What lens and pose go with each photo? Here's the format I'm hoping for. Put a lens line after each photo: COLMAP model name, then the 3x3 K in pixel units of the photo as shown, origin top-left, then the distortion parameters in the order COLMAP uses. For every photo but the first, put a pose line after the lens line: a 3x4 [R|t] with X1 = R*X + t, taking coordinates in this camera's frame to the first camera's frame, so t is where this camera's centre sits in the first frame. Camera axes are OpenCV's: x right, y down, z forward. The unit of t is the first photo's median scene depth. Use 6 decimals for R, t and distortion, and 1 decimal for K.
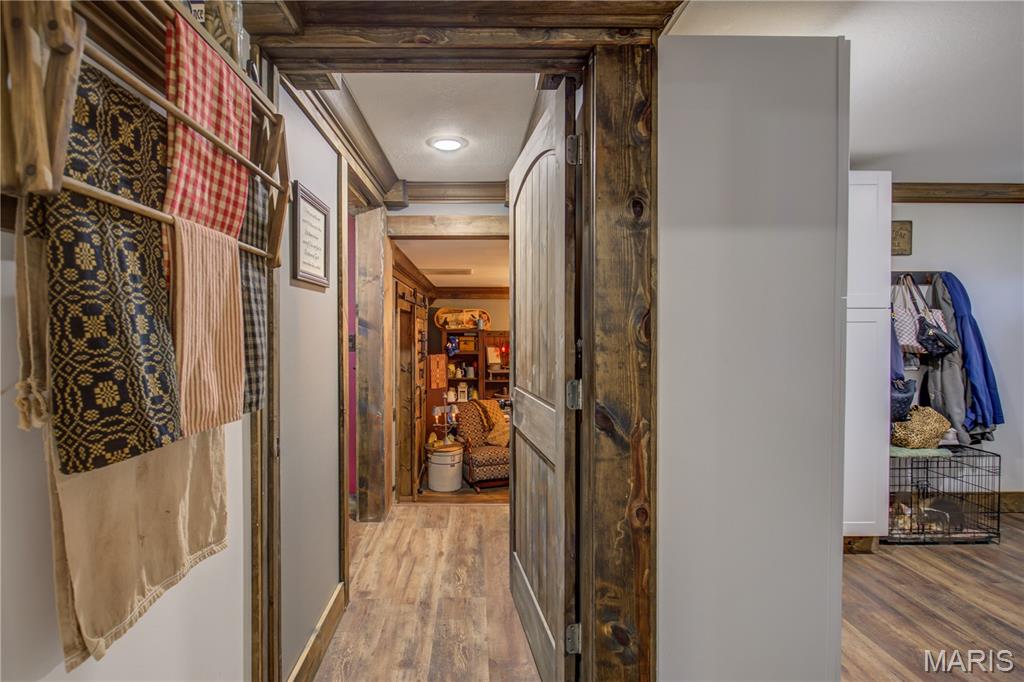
lens RADIAL K [[473.4, 0, 487.9], [0, 473.4, 333.8], [0, 0, 1]] dist [-0.003239, 0.000511]
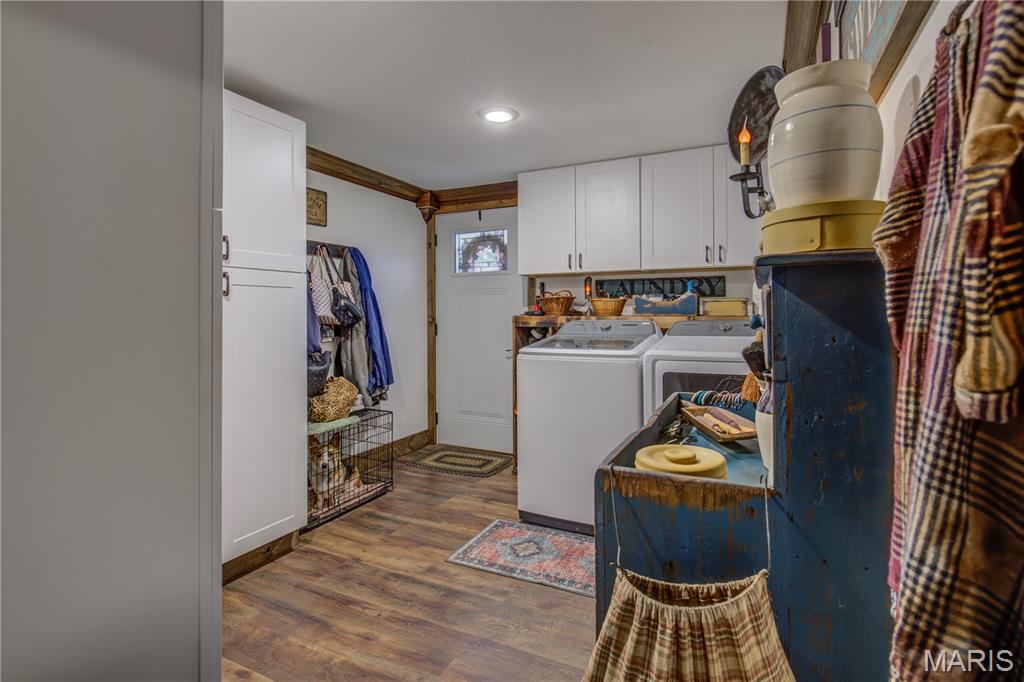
lens RADIAL K [[473.4, 0, 536.8], [0, 473.4, 314.1], [0, 0, 1]] dist [-0.003239, 0.000511]
pose [[0.419613, -0.001880, 0.907701, 0.191307], [0.013229, 0.999904, -0.004044, 0.030841], [-0.907607, 0.013704, 0.419598, 0.195247]]
